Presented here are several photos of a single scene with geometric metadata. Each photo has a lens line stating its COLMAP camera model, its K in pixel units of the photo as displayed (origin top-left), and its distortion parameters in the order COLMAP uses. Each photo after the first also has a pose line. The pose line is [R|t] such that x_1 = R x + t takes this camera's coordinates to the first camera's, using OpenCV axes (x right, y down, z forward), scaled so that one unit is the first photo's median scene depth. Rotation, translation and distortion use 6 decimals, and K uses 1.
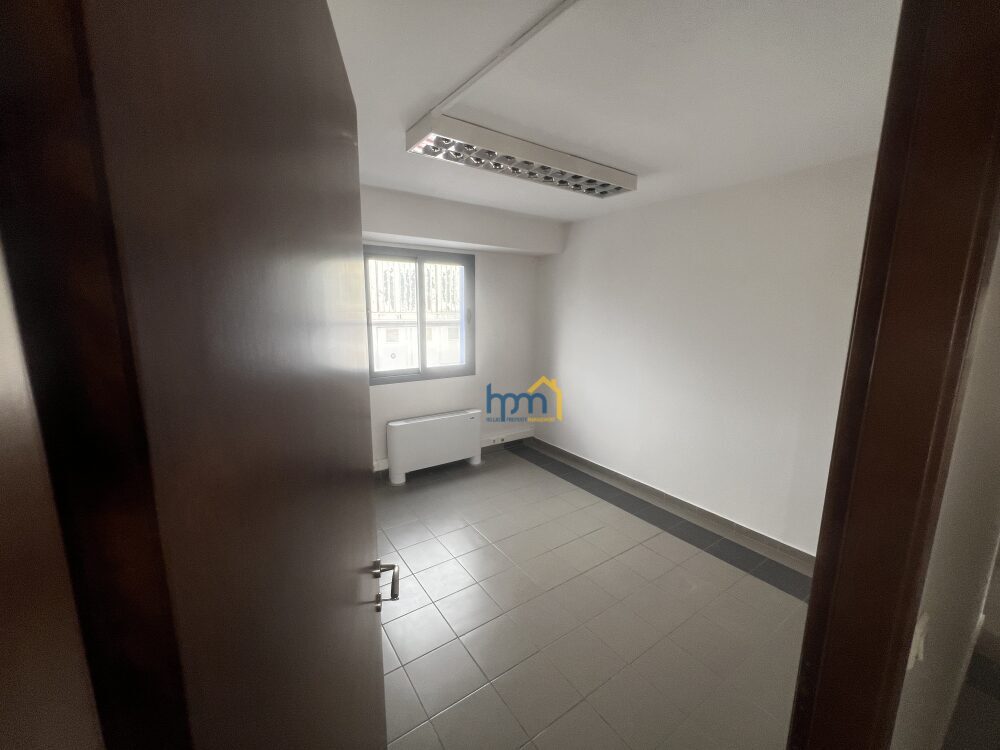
lens RADIAL K [[415.3, 0, 500.0], [0, 415.3, 375.0], [0, 0, 1]] dist [-0.000743, -0.000020]
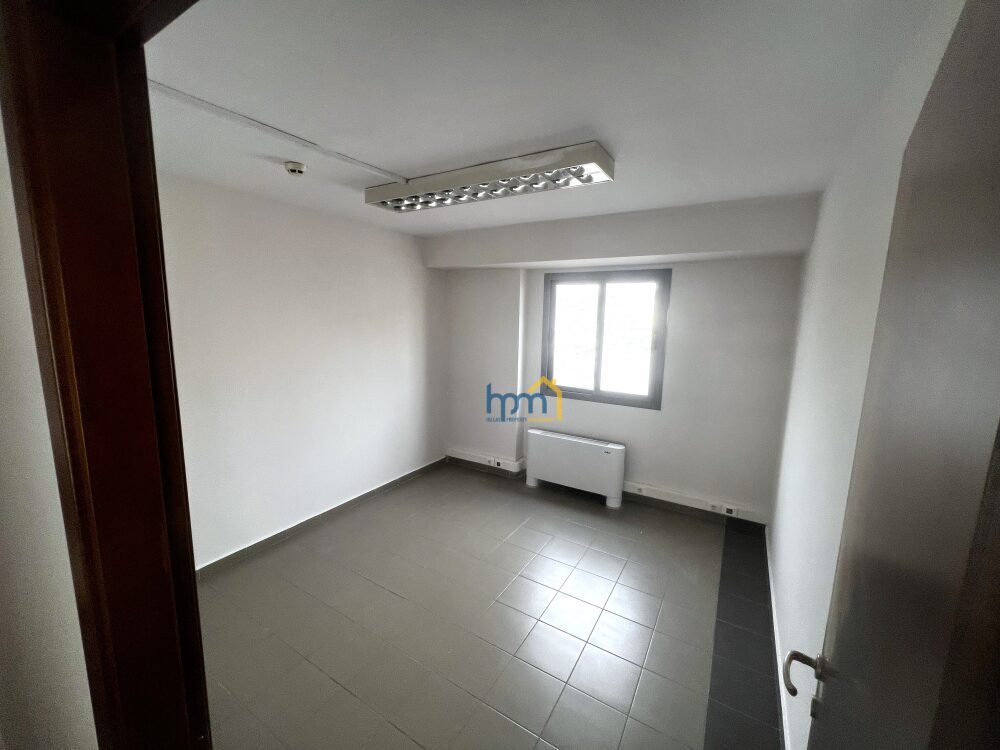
lens RADIAL K [[396.7, 0, 501.0], [0, 396.7, 383.8], [0, 0, 1]] dist [0.000344, 0.000029]
pose [[0.419138, 0.134502, -0.897905, 0.558693], [-0.174505, 0.982461, 0.065710, -0.053585], [0.890995, 0.129147, 0.435258, 0.385814]]
